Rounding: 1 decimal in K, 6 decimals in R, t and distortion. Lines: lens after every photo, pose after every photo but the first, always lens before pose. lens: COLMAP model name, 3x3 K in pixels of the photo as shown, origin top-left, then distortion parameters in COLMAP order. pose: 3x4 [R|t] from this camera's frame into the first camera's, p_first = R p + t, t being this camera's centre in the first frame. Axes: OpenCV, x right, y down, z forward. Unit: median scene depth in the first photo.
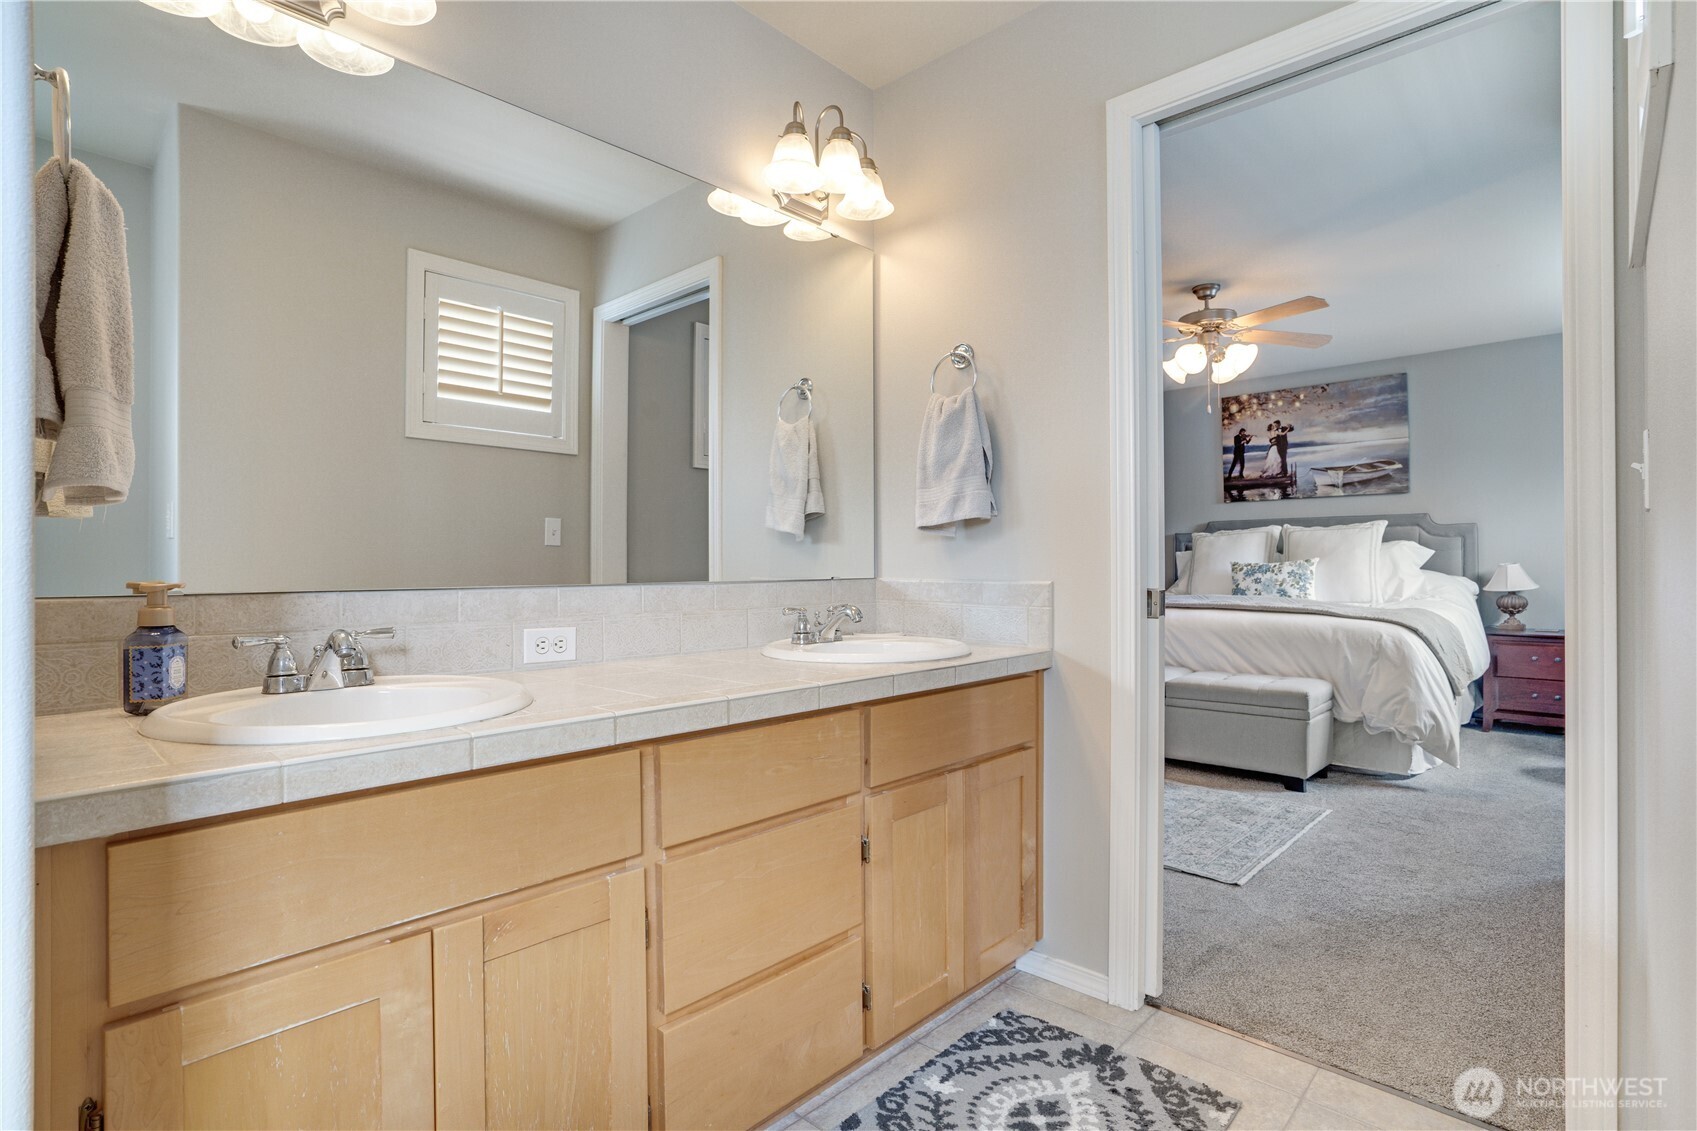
lens RADIAL K [[821.4, 0, 834.7], [0, 821.4, 564.2], [0, 0, 1]] dist [-0.039532, 0.004787]
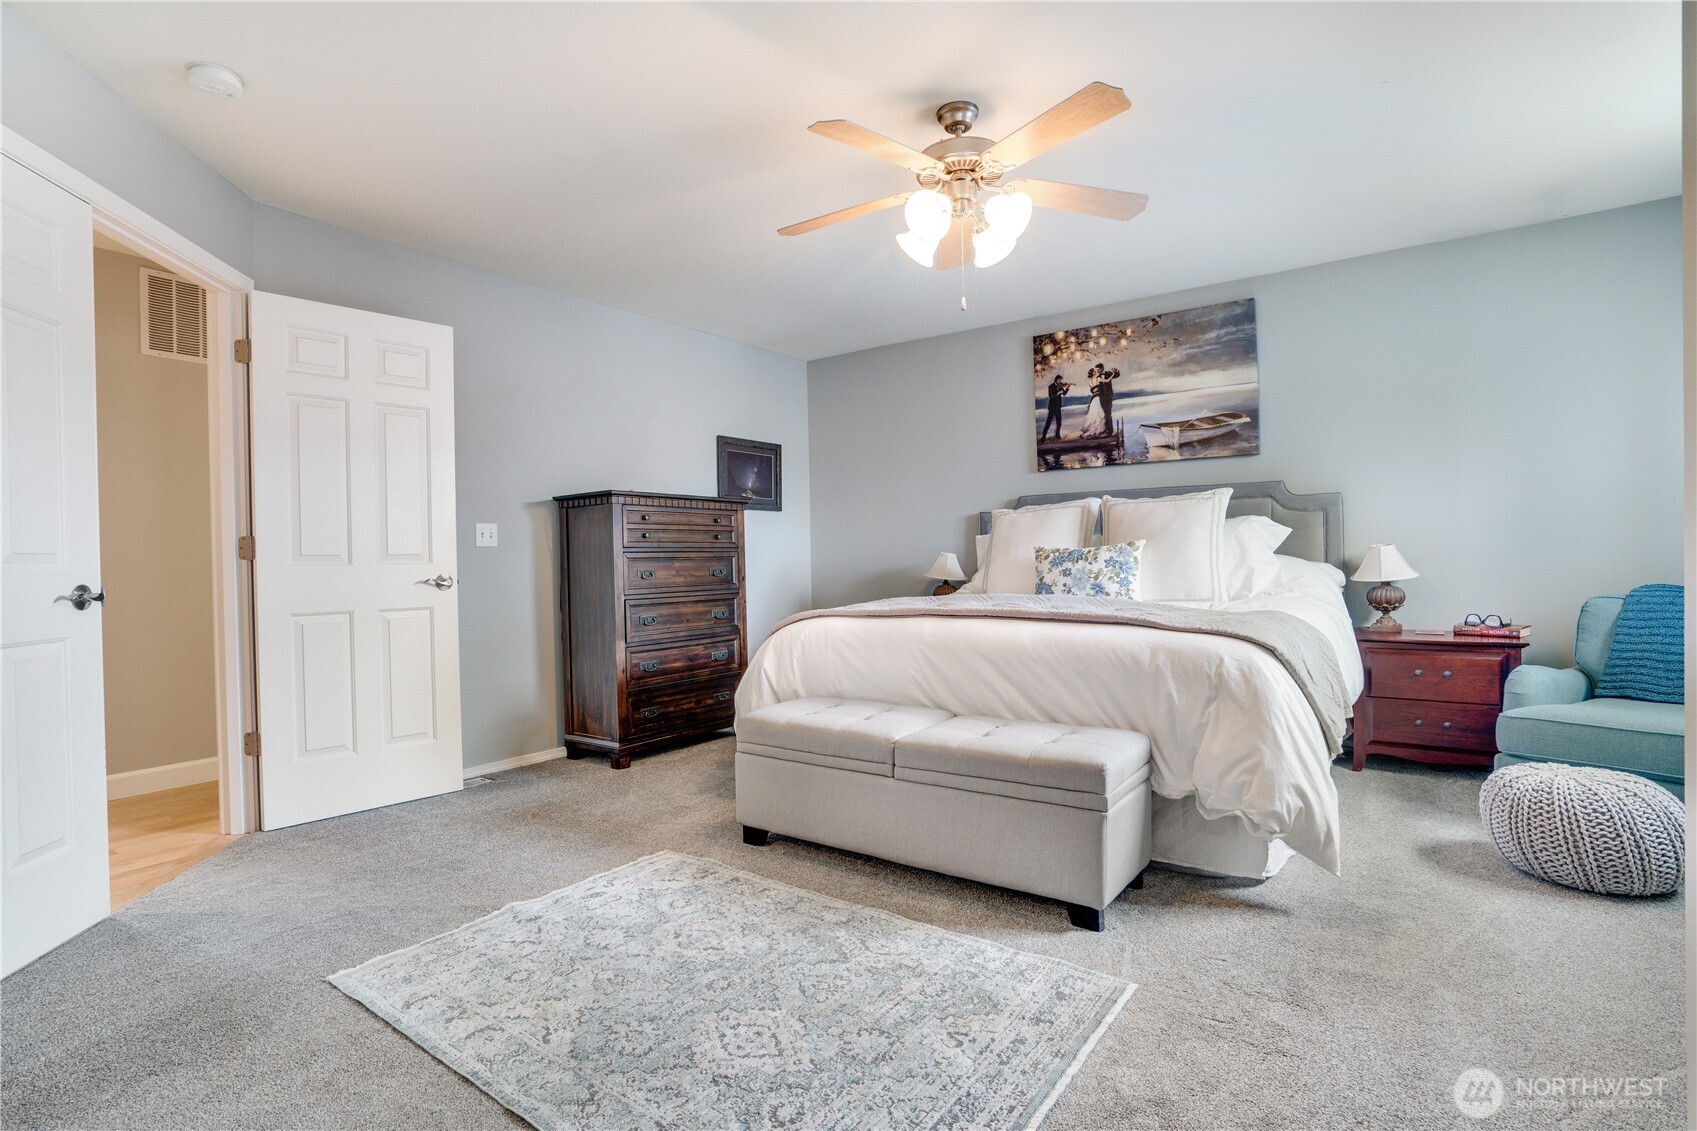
lens RADIAL K [[821.4, 0, 848.2], [0, 821.4, 561.9], [0, 0, 1]] dist [-0.039532, 0.004787]
pose [[0.988381, -0.013290, 0.151413, 0.226238], [0.012463, 0.999902, 0.006415, 0.003928], [-0.151484, -0.004454, 0.988450, 0.320381]]
